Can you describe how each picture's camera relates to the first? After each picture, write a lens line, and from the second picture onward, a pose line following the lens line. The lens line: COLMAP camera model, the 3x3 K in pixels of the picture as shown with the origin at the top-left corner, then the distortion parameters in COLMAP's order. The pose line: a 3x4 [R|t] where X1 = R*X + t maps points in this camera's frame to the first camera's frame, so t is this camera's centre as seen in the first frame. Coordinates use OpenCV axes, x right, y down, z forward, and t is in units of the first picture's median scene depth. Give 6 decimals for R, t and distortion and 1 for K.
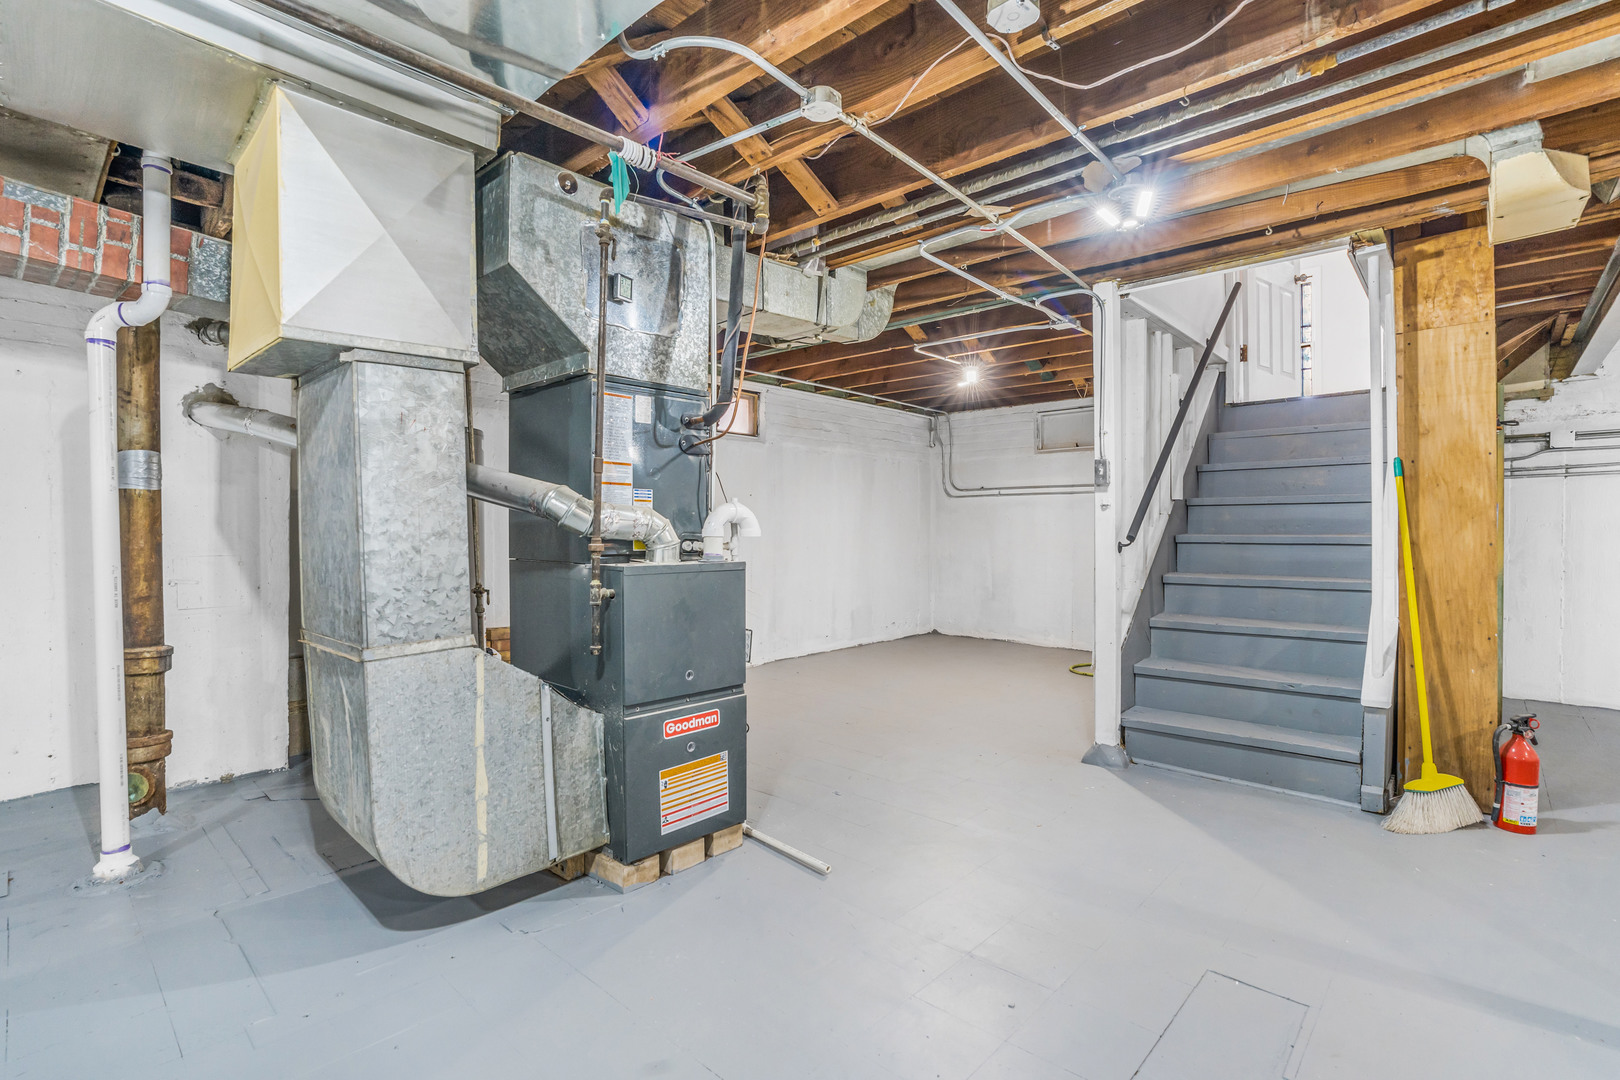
lens RADIAL K [[750.2, 0, 811.7], [0, 750.2, 540.0], [0, 0, 1]] dist [-0.018523, 0.004534]
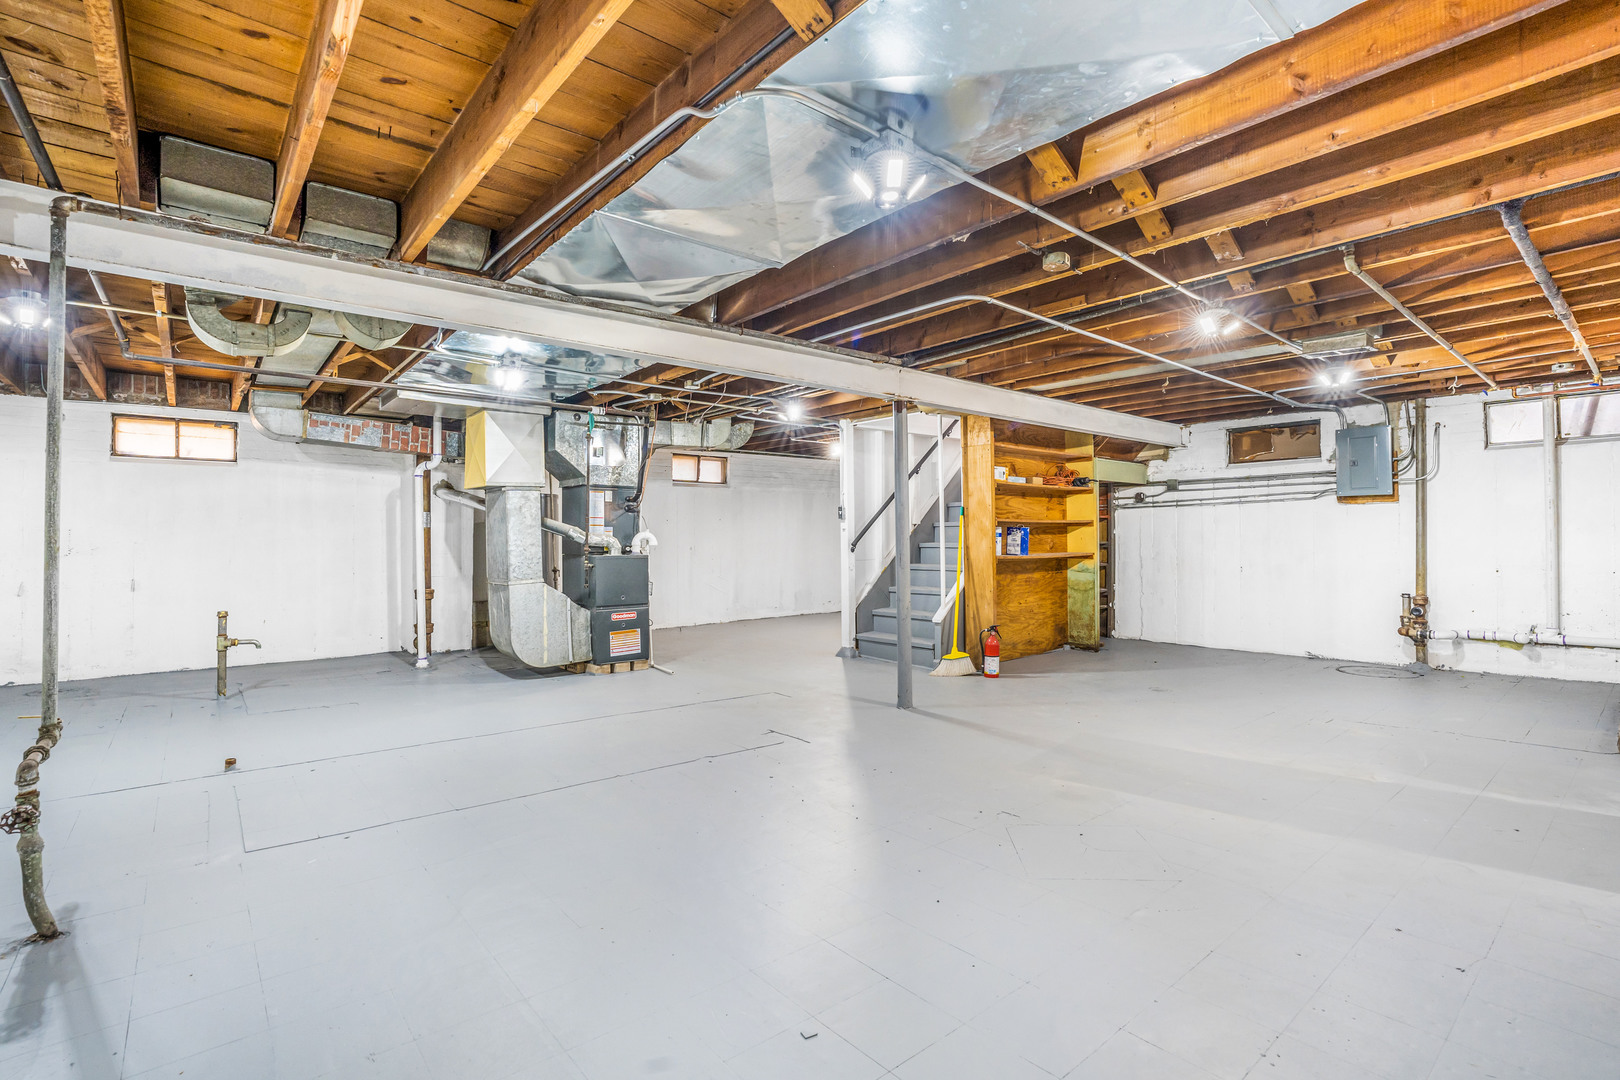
lens RADIAL K [[750.2, 0, 810.7], [0, 750.2, 537.6], [0, 0, 1]] dist [-0.018523, 0.004534]
pose [[0.990435, -0.004285, -0.137913, 0.834377], [0.002450, 0.999906, -0.013474, 0.006124], [0.137958, 0.013007, 0.990353, -1.484851]]
